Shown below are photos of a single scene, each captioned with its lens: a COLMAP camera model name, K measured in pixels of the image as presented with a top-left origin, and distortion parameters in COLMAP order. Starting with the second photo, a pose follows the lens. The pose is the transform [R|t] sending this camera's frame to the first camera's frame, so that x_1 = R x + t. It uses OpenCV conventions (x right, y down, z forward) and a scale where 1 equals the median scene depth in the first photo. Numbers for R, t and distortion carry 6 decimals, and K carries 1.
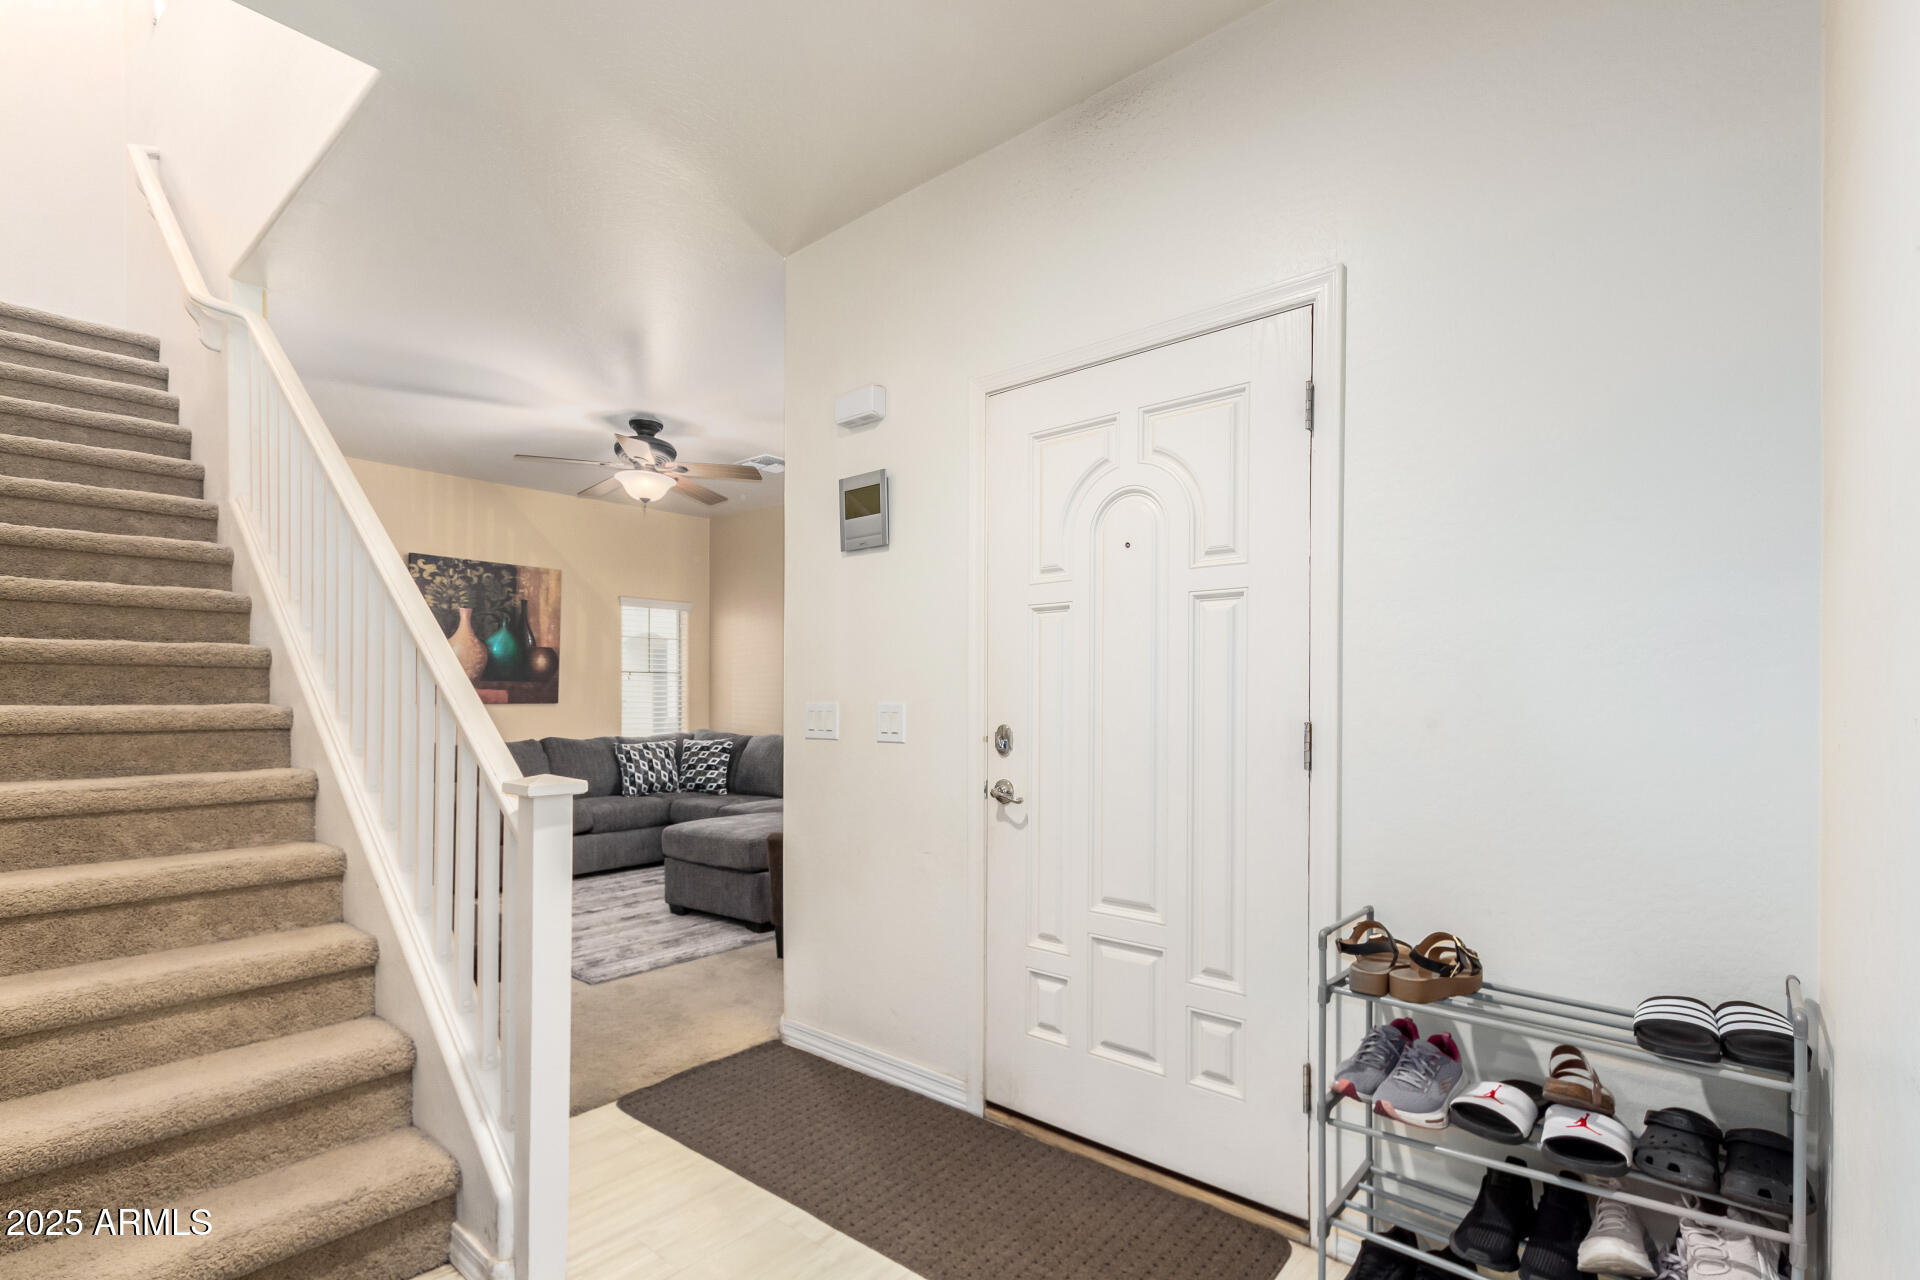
lens RADIAL K [[896.4, 0, 947.0], [0, 896.4, 687.3], [0, 0, 1]] dist [0.009904, -0.001711]
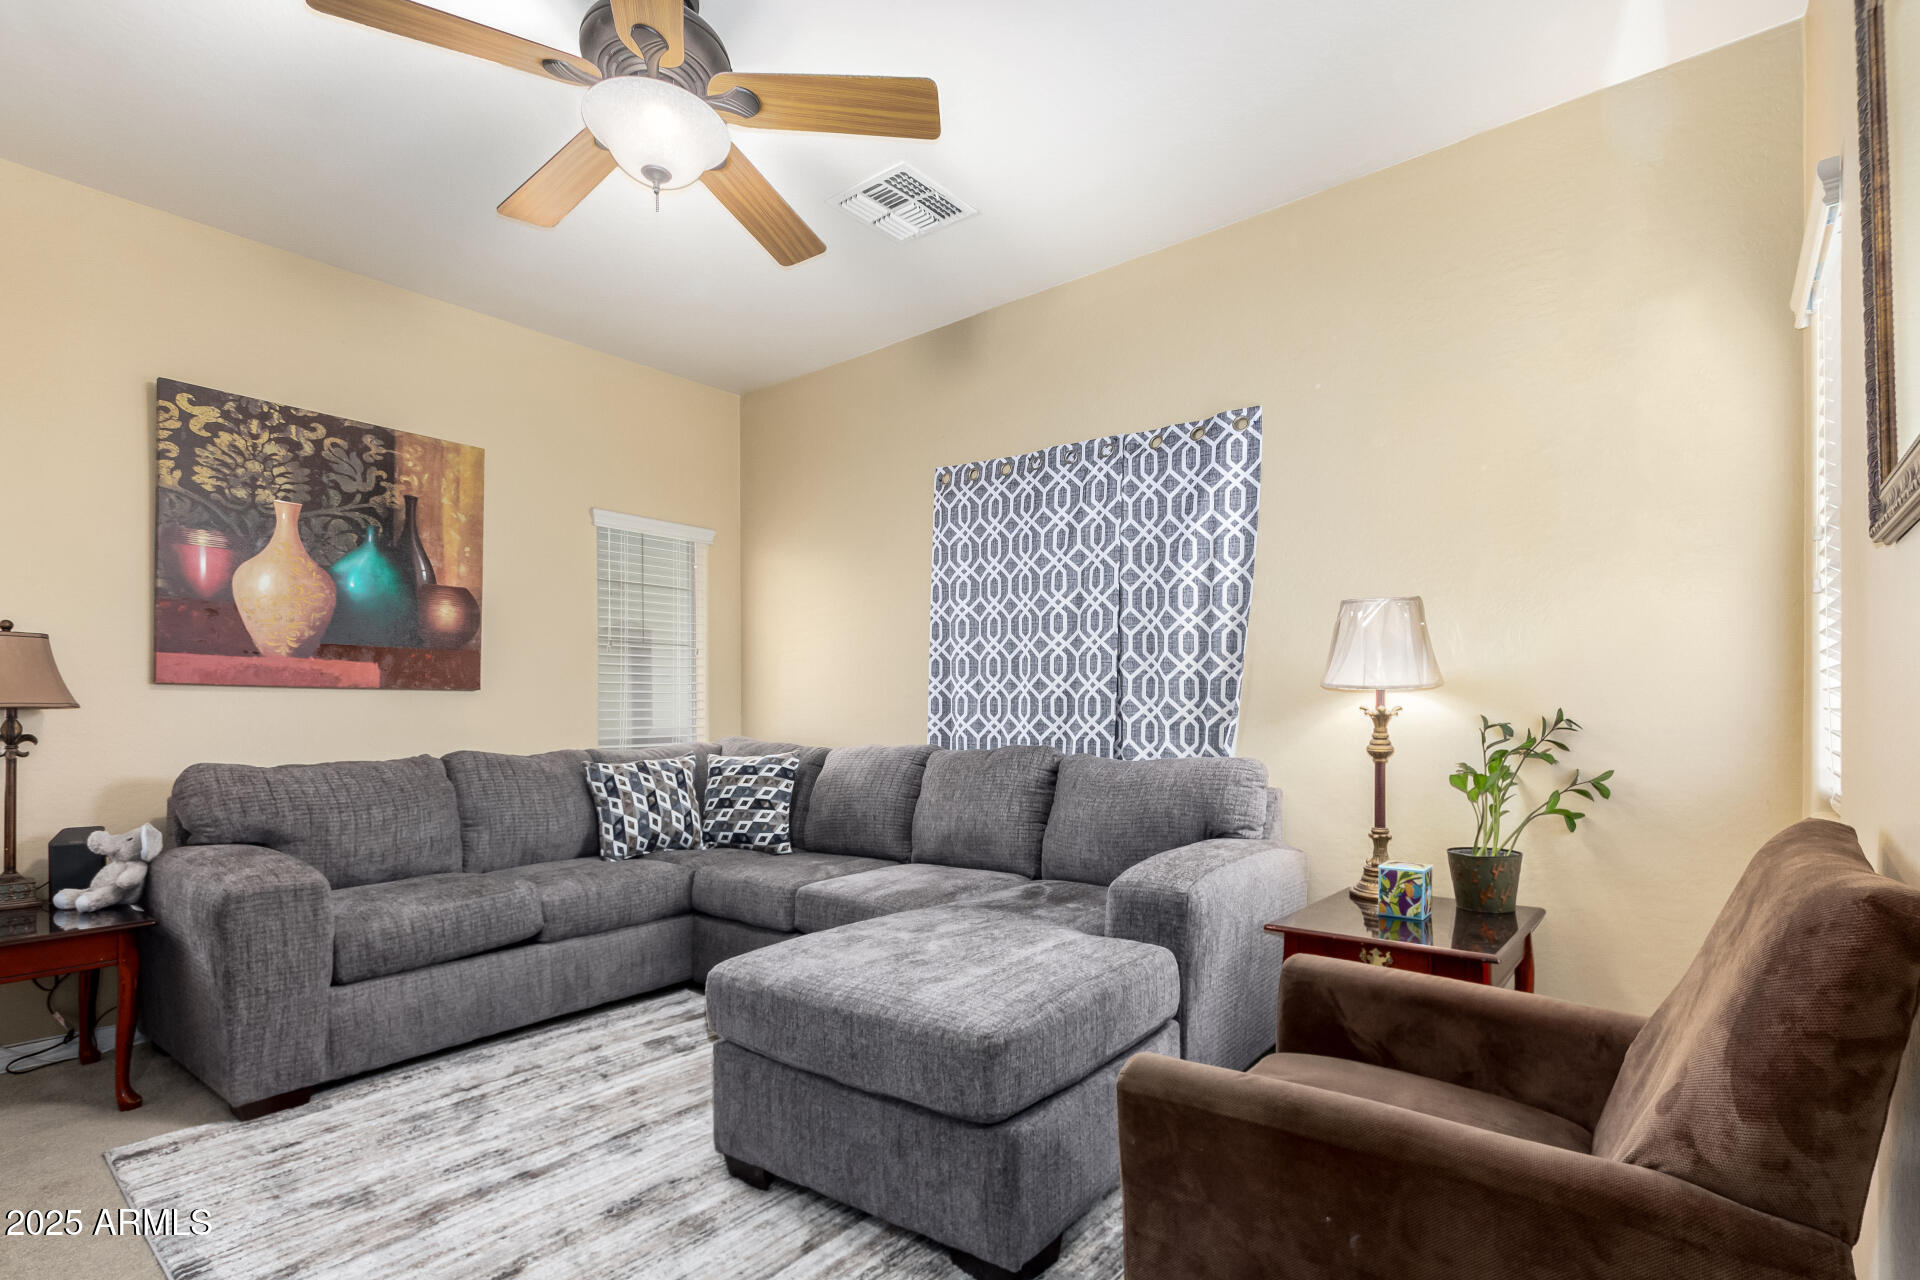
lens RADIAL K [[896.4, 0, 964.2], [0, 896.4, 719.3], [0, 0, 1]] dist [0.009904, -0.001711]
pose [[0.998963, -0.003047, 0.045419, -0.165671], [0.002345, 0.999877, 0.015495, 0.028768], [-0.045461, -0.015373, 0.998848, 0.447192]]
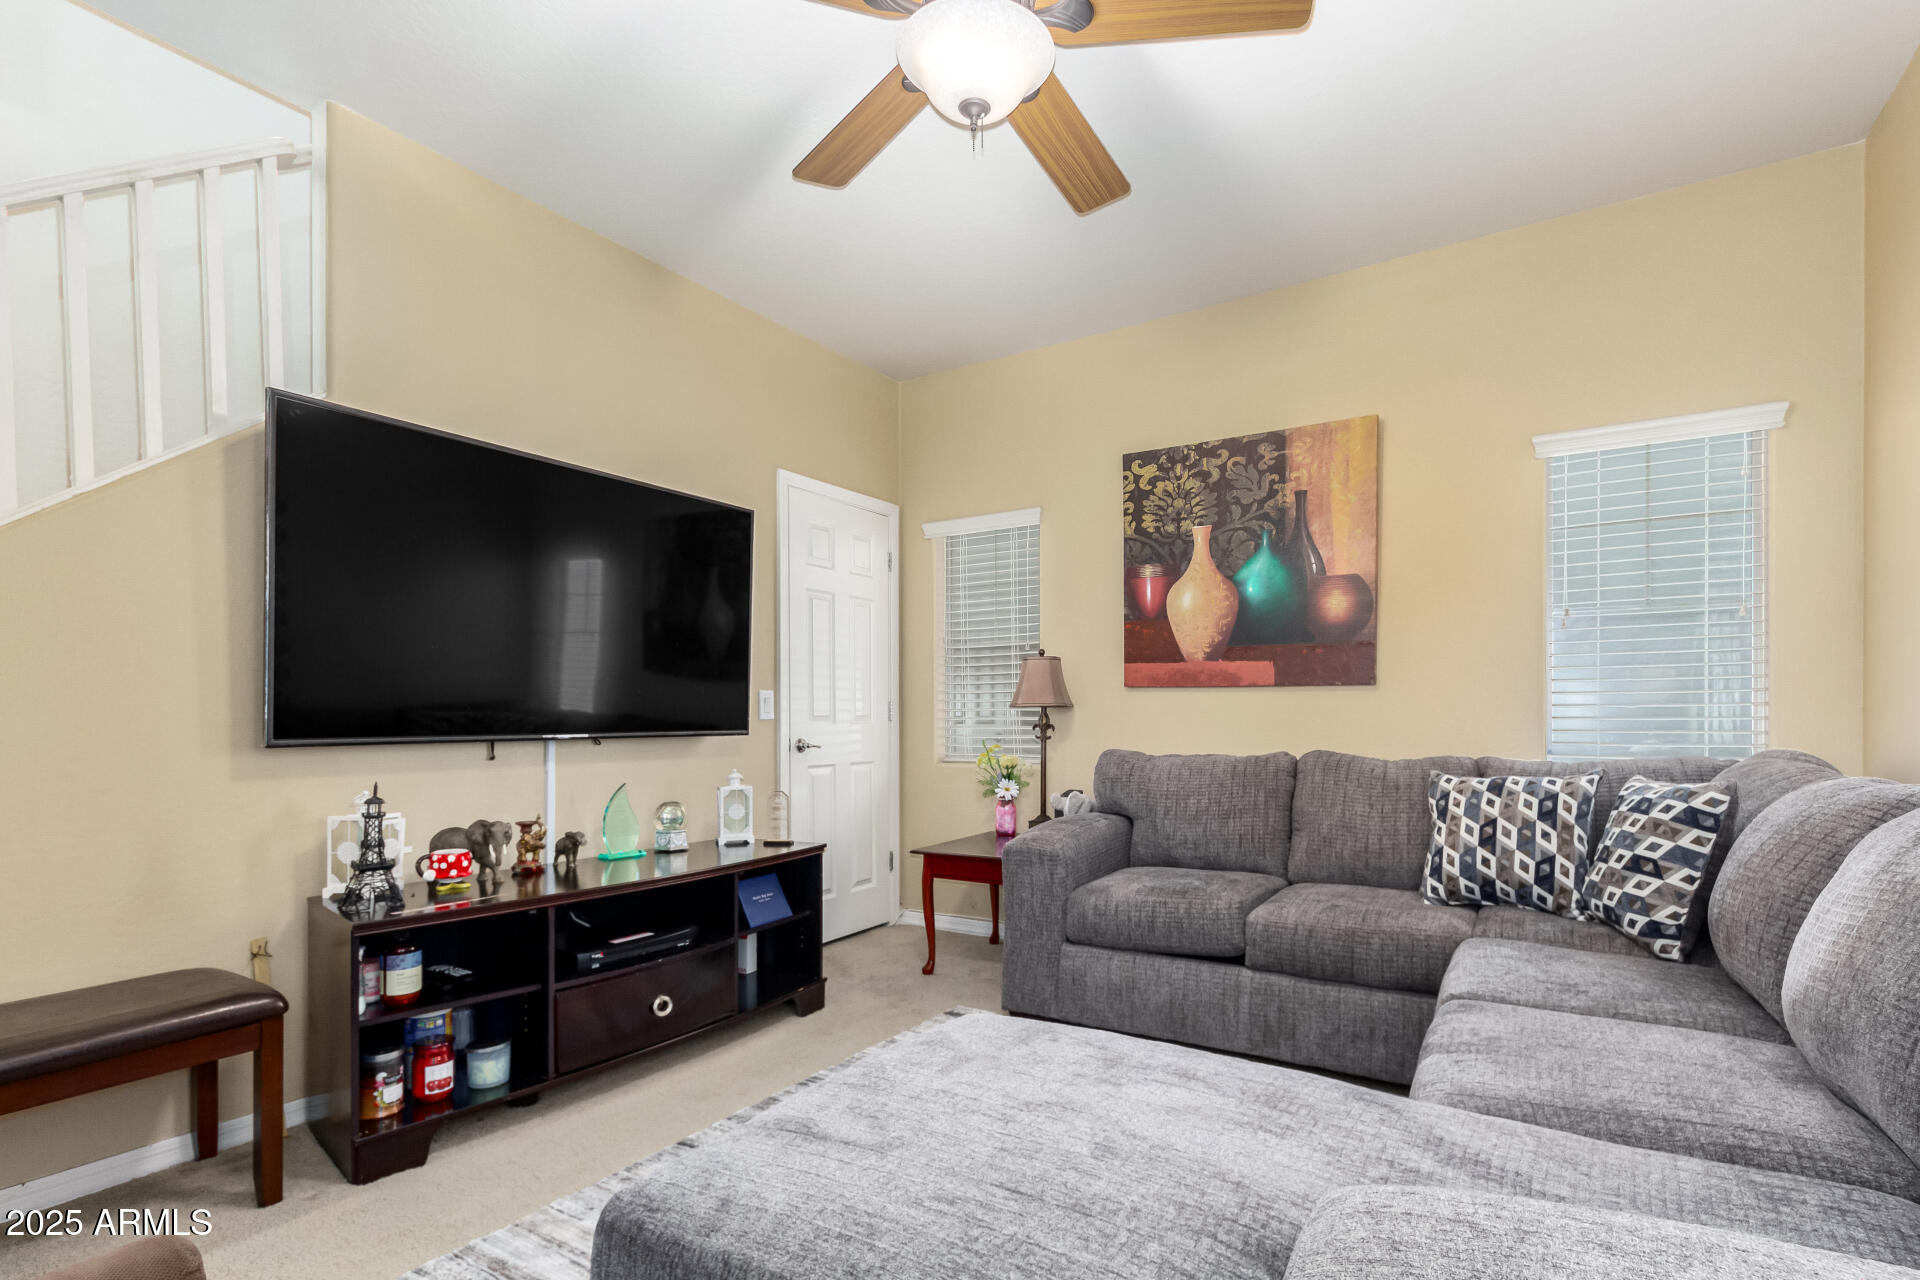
lens RADIAL K [[896.4, 0, 954.5], [0, 896.4, 709.7], [0, 0, 1]] dist [0.009904, -0.001711]
pose [[0.179089, -0.000698, -0.983833, 0.016775], [0.009818, 0.999951, 0.001078, 0.030036], [0.983784, -0.009852, 0.179087, 0.705497]]
